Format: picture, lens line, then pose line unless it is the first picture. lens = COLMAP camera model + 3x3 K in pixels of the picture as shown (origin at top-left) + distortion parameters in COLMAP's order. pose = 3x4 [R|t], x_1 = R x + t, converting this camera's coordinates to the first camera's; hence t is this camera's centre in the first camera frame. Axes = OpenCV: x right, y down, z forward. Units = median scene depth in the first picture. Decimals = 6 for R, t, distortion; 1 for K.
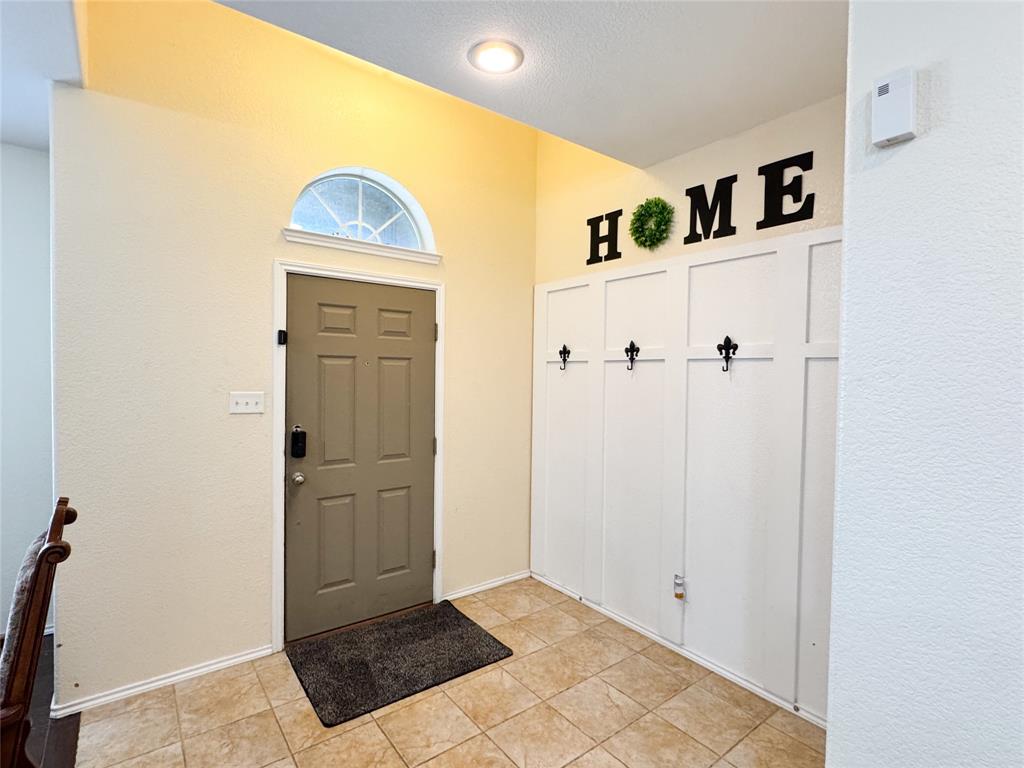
lens RADIAL K [[510.1, 0, 512.0], [0, 510.1, 384.0], [0, 0, 1]] dist [0.000745, 0.000207]
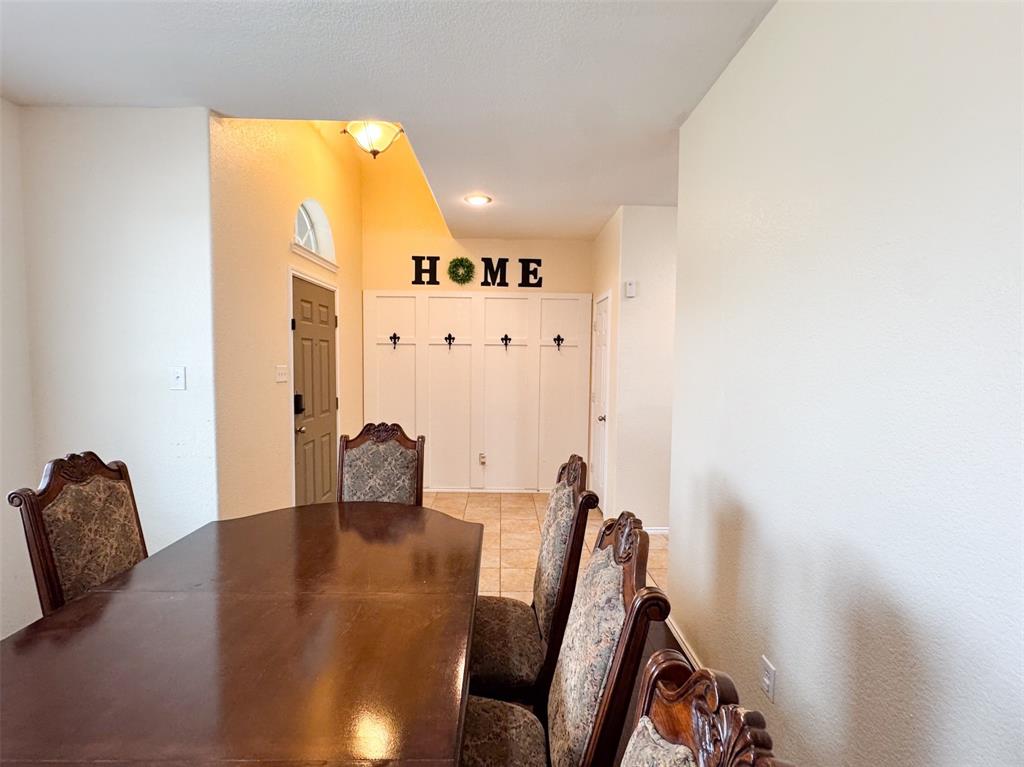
lens RADIAL K [[491.0, 0, 512.0], [0, 491.0, 383.5], [0, 0, 1]] dist [0.000458, 0.000040]
pose [[0.590523, -0.051952, 0.805347, -1.140187], [0.013659, 0.998426, 0.054392, 0.000656], [-0.806905, -0.021119, 0.590304, -0.219883]]
